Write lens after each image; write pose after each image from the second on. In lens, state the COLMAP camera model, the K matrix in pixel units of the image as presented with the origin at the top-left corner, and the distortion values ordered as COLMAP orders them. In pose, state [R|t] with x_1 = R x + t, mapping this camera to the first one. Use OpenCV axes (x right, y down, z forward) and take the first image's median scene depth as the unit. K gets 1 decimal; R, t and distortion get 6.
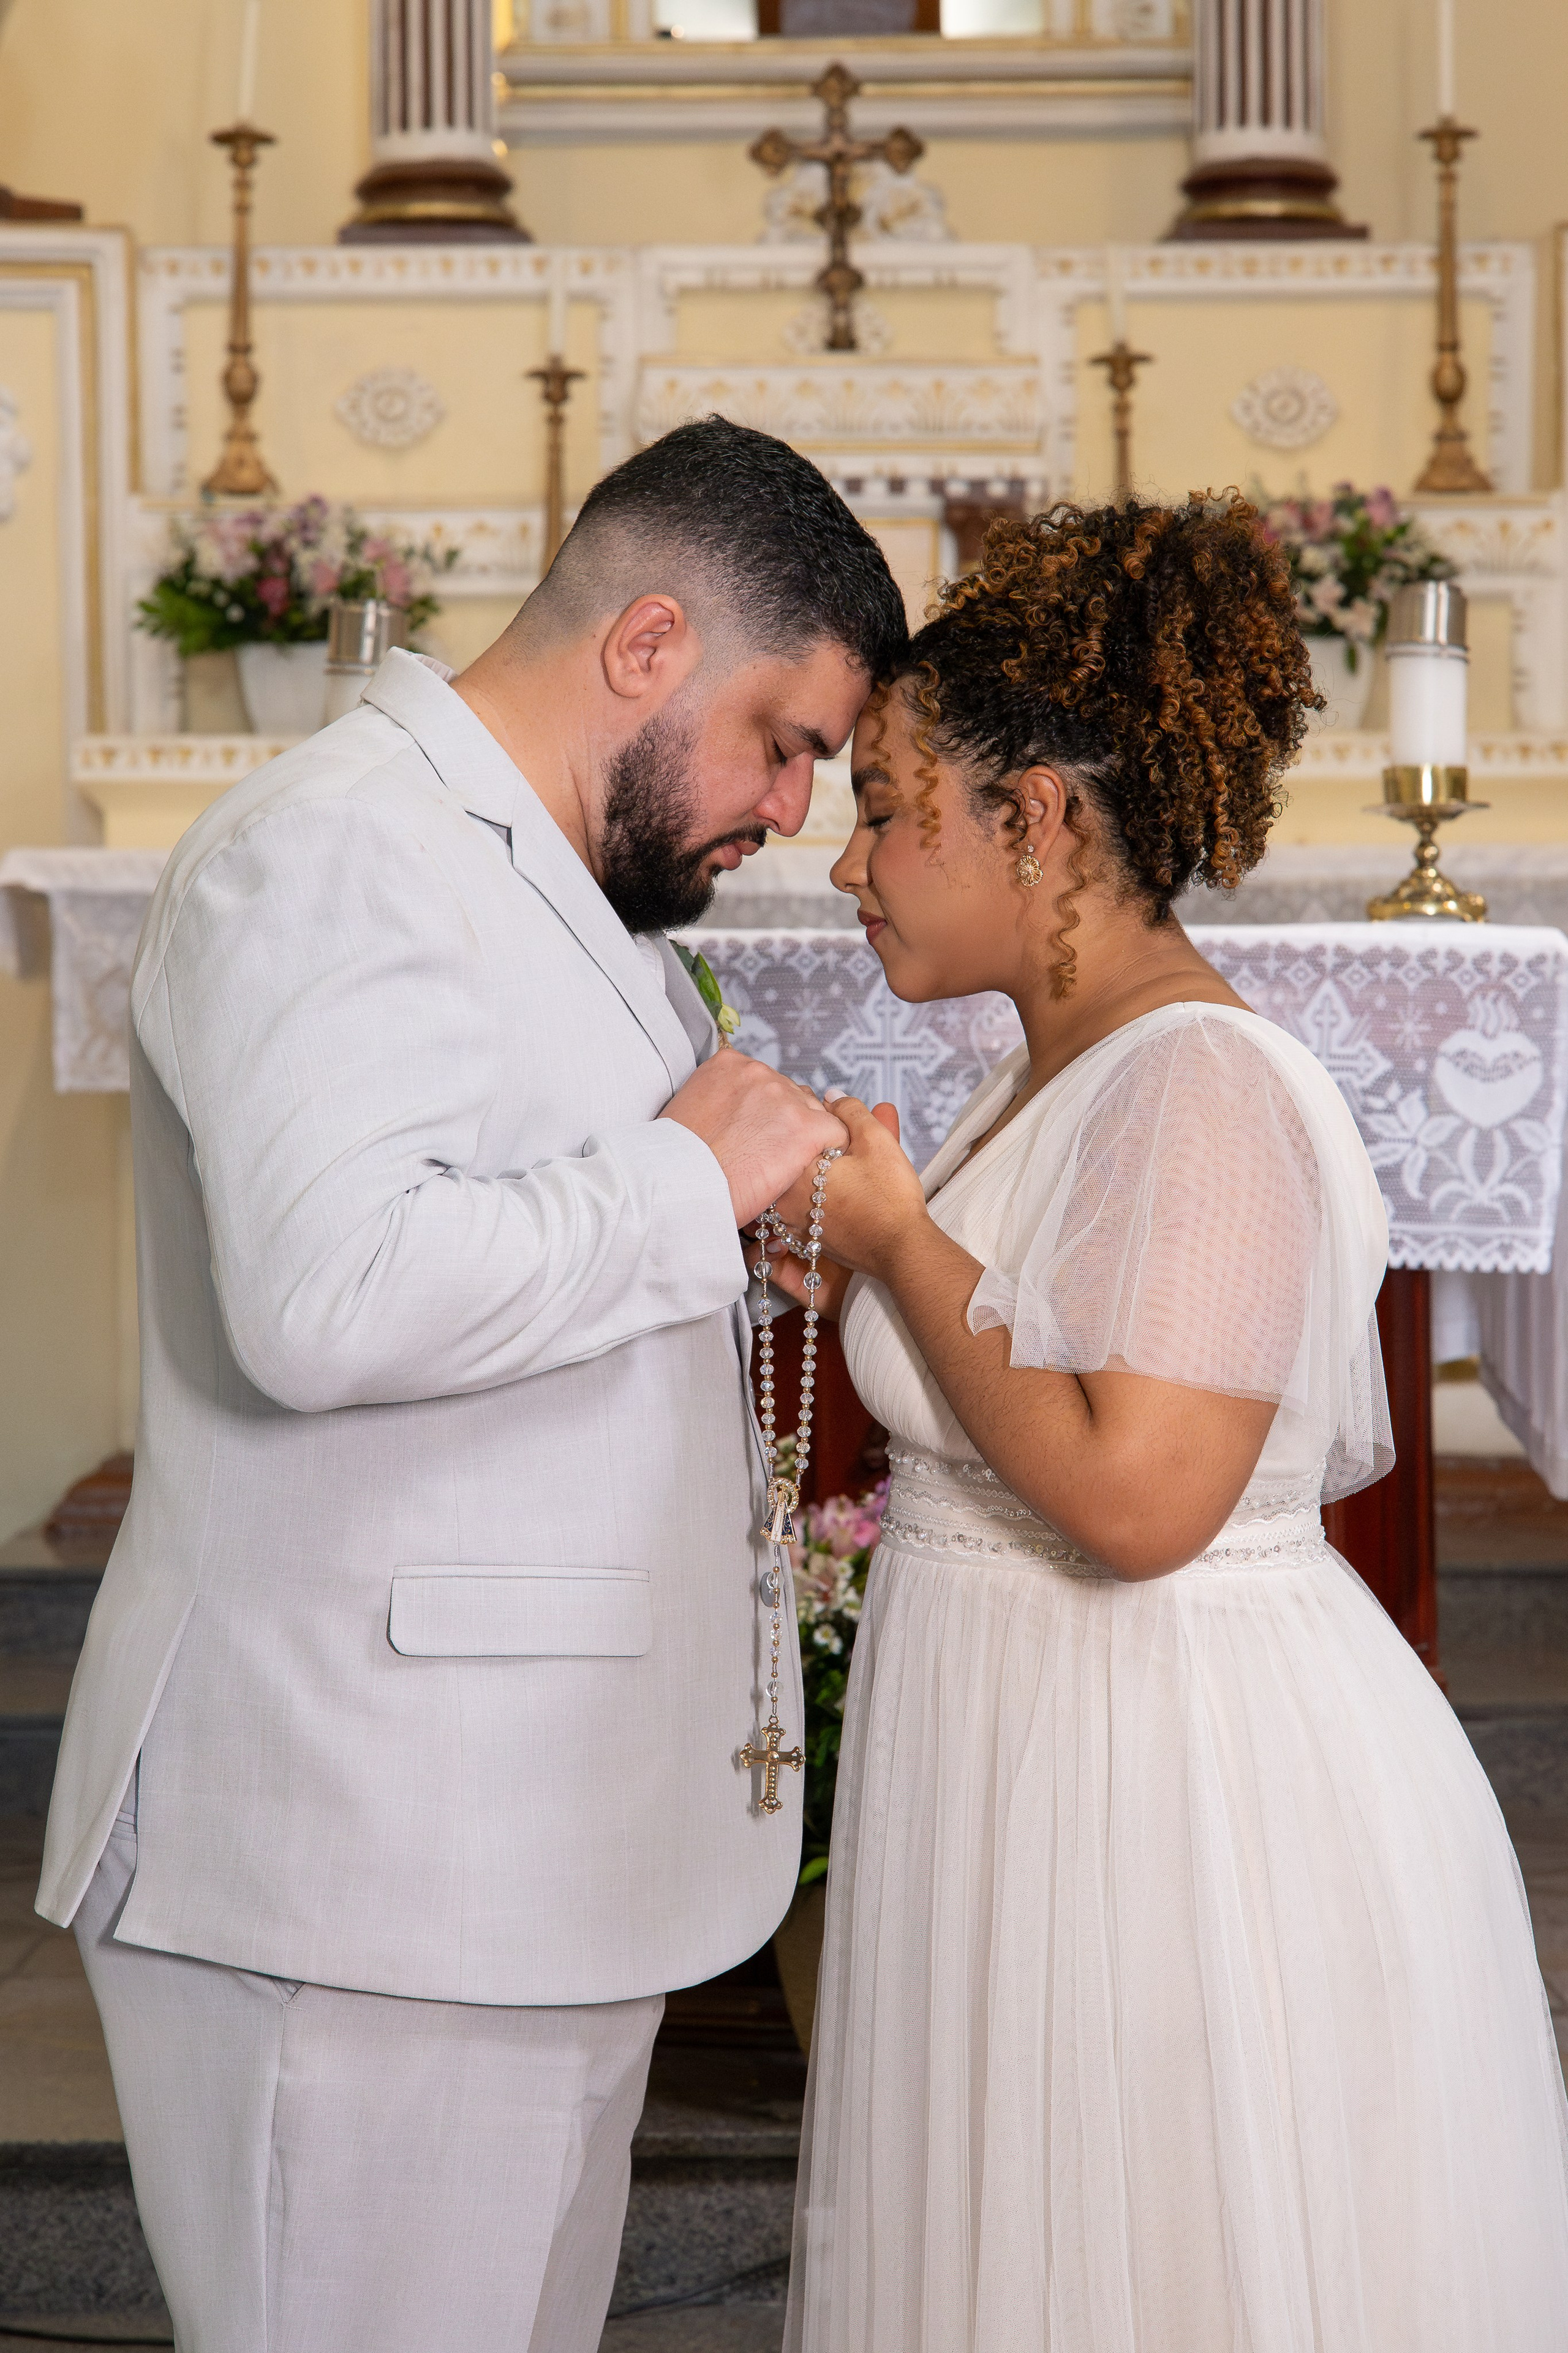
lens RADIAL K [[6096.0, 0, 824.5], [0, 6096.0, 1169.4], [0, 0, 1]] dist [0.132568, -0.409227]
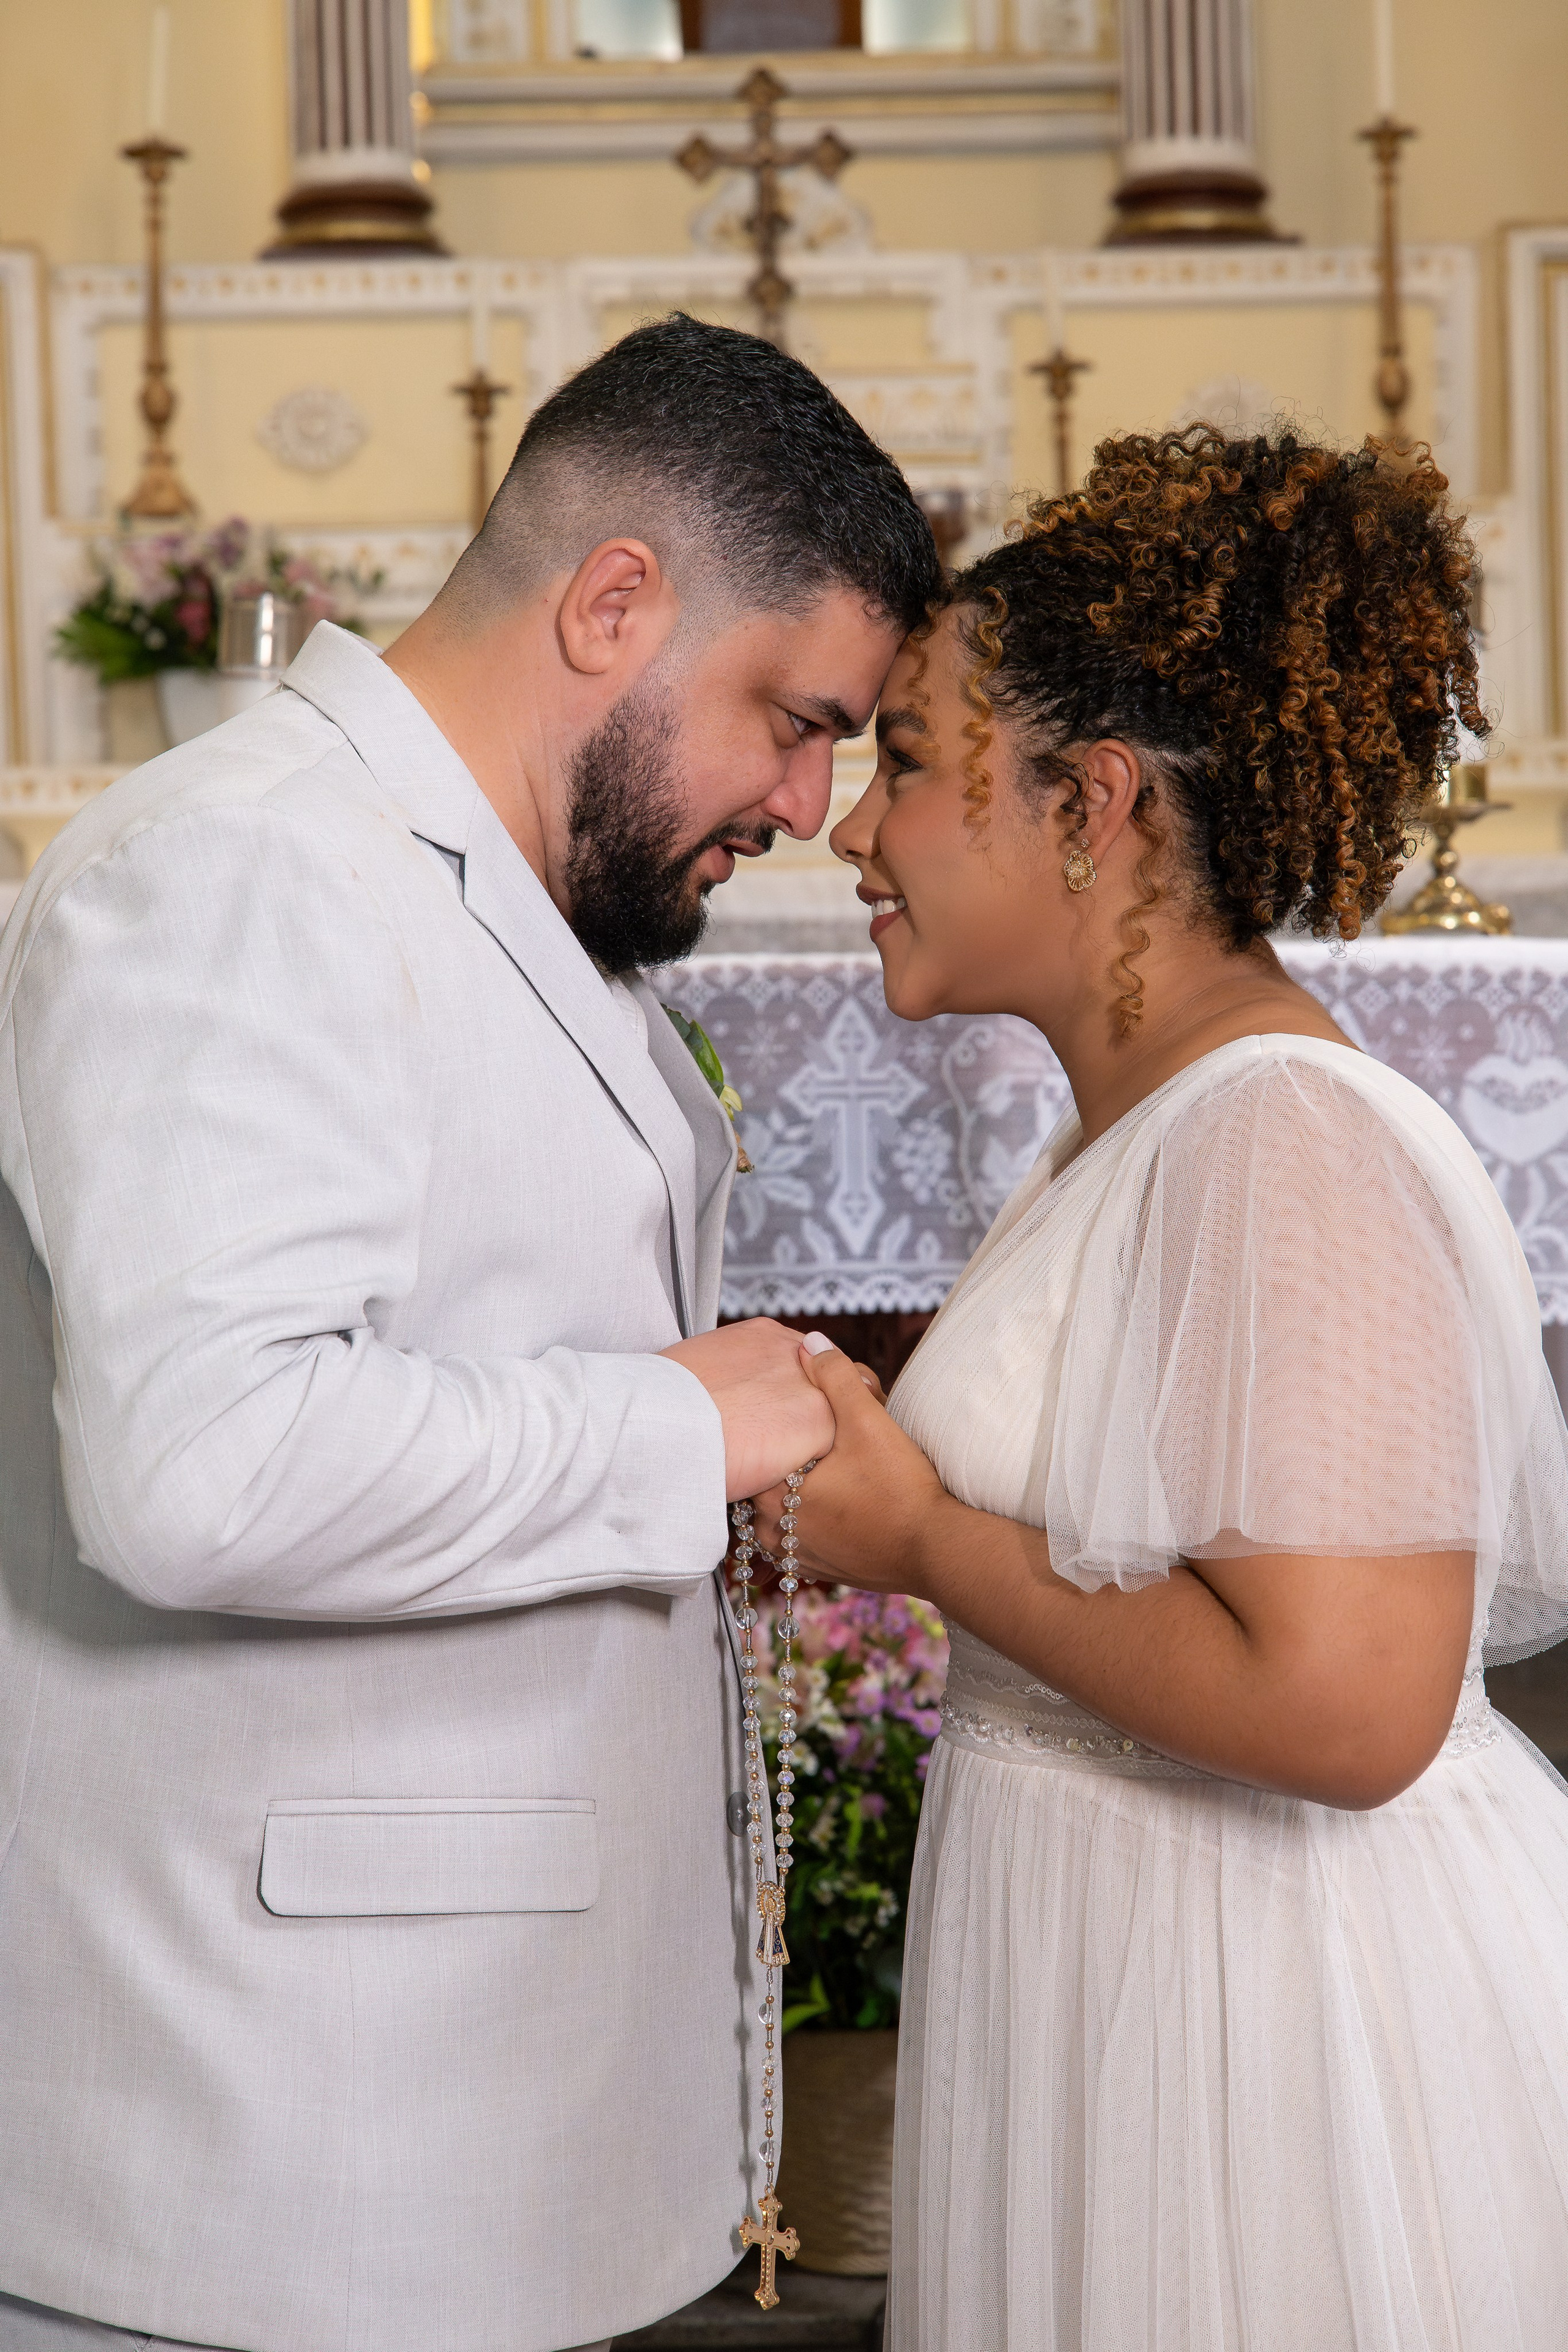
lens RADIAL K [[5687.3, 0, 924.4], [0, 5687.3, 1216.1], [0, 0, 1]] dist [0.156809, -0.250062]
pose [[0.999424, -0.016824, 0.029469, -0.002279], [0.016622, 0.999837, 0.007091, -0.003488], [-0.029584, -0.006597, 0.999541, 0.086383]]
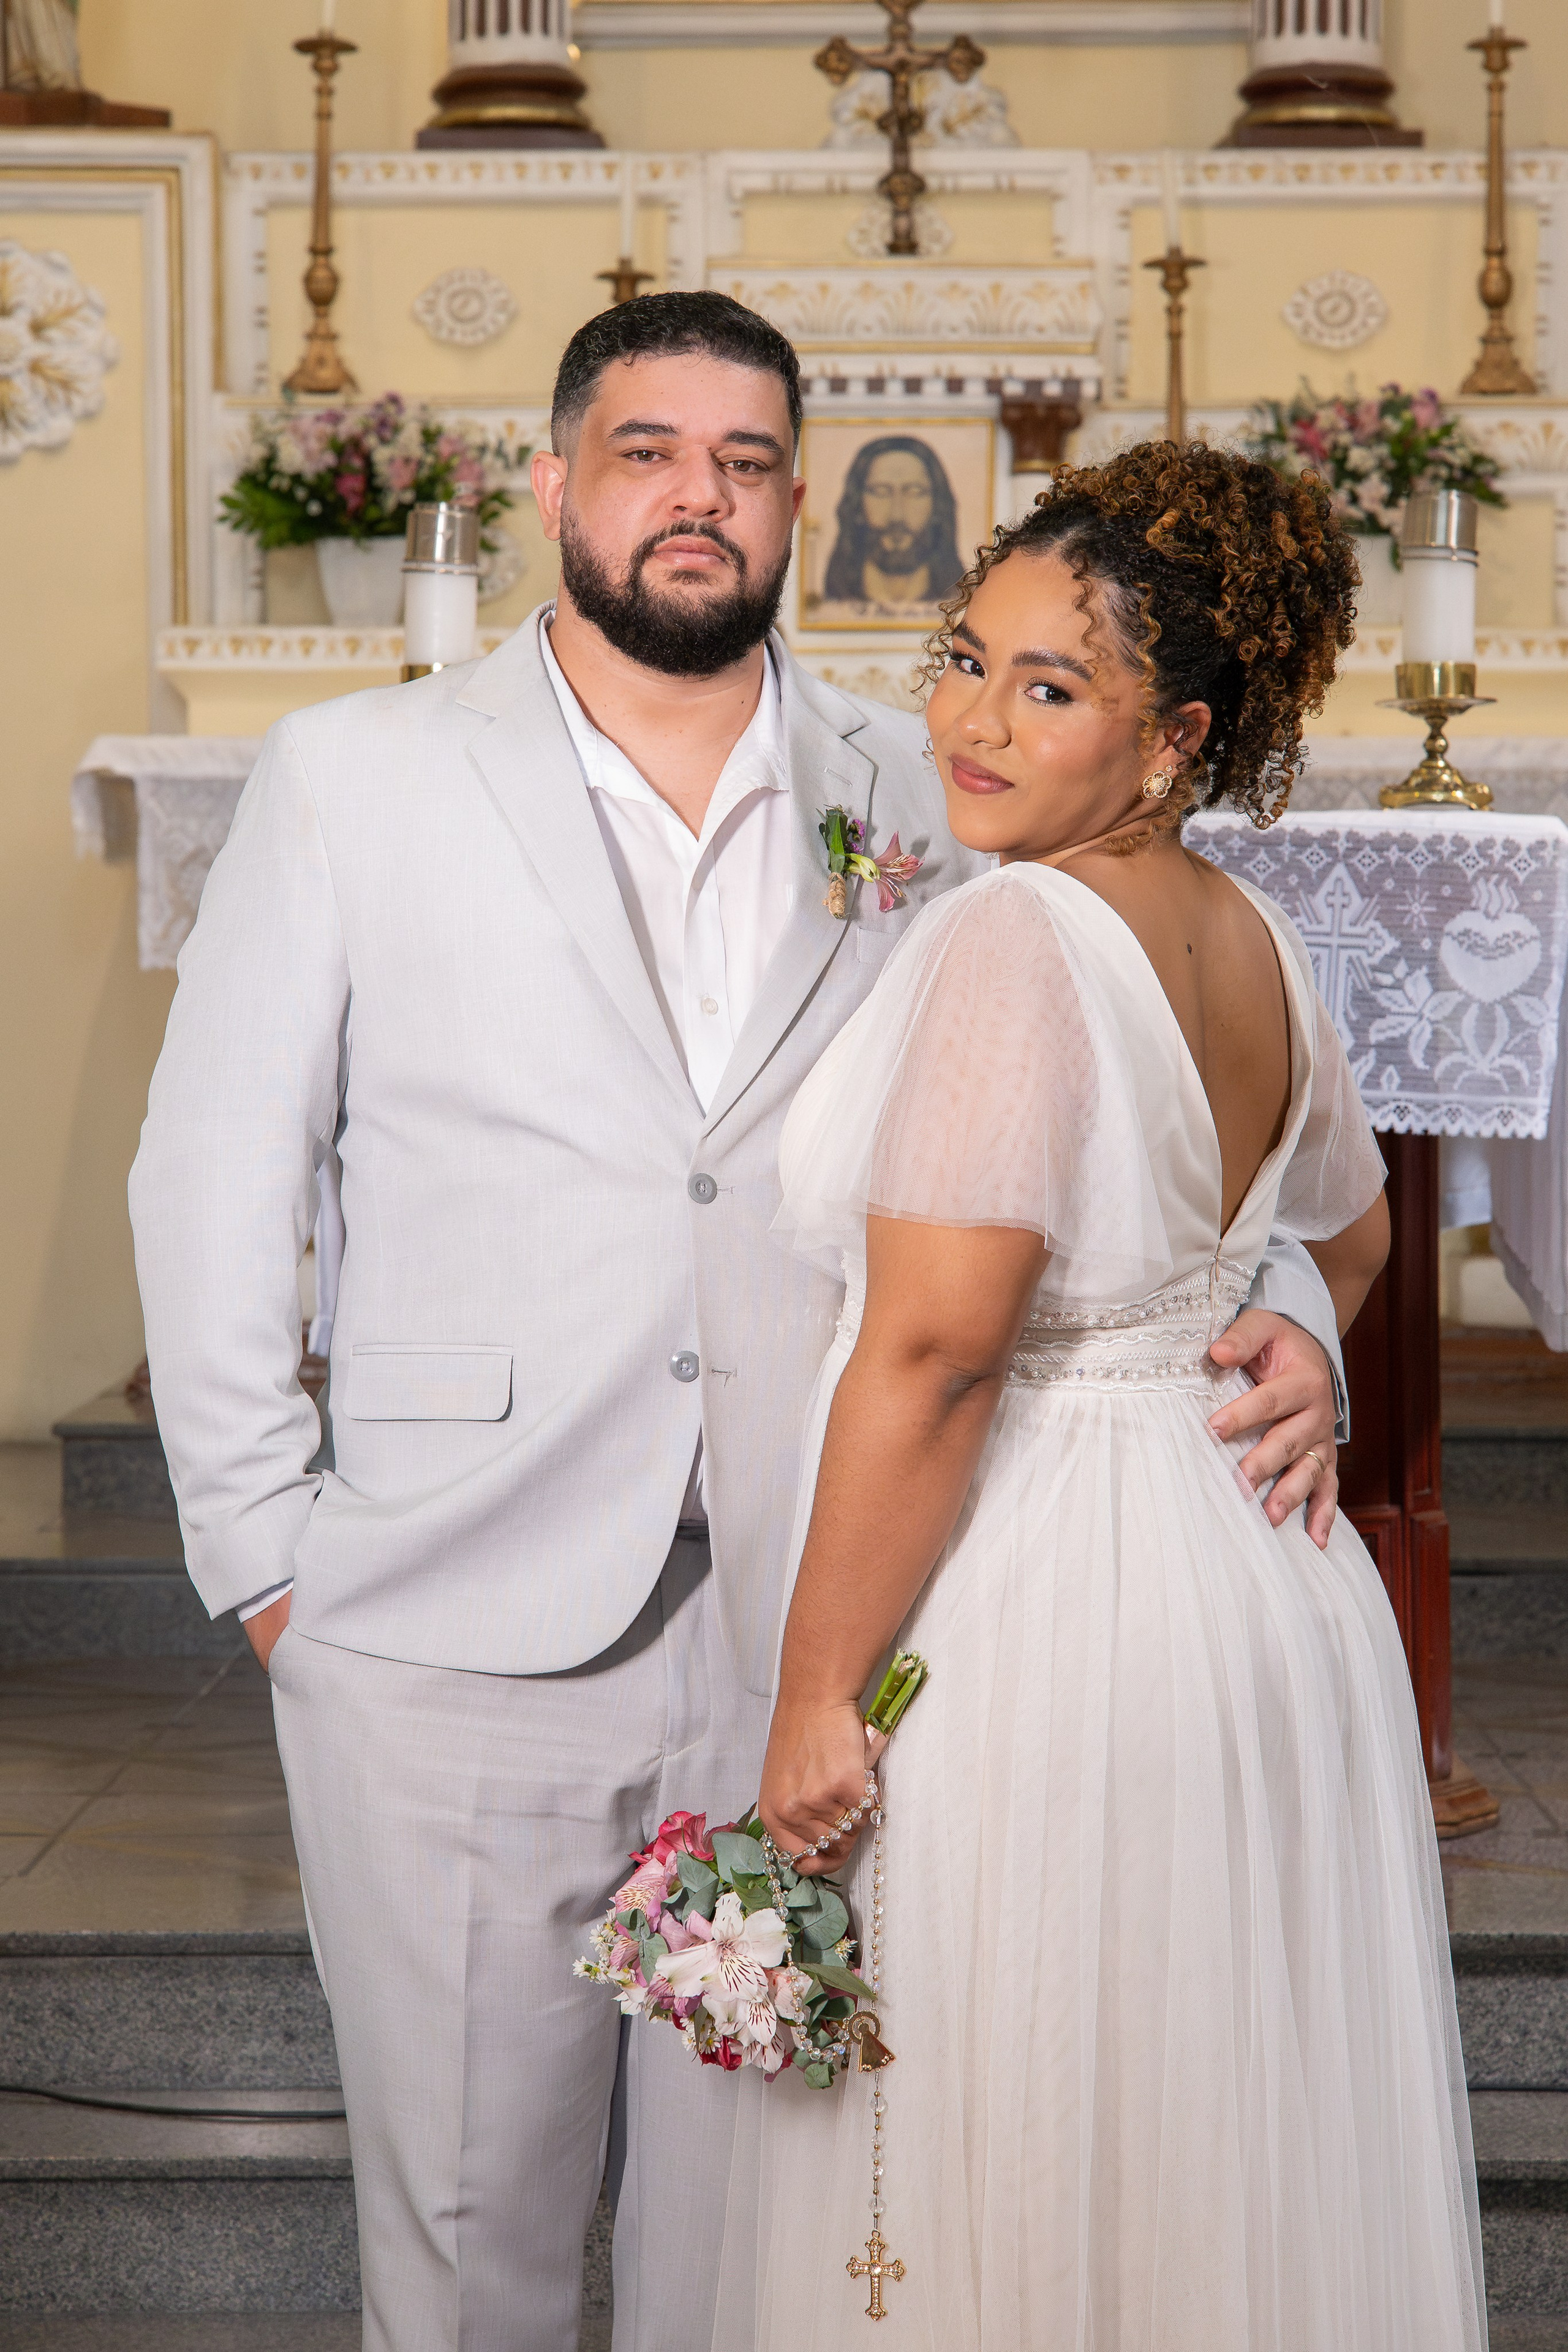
lens RADIAL K [[6163.0, 0, 632.0], [0, 6163.0, 1173.9], [0, 0, 1]] dist [0.114927, -0.975702]
pose [[0.999066, 0.008751, -0.042319, 0.002645], [-0.007984, 0.999801, 0.018261, 0.002415], [0.042470, -0.017906, 0.998937, -0.045203]]
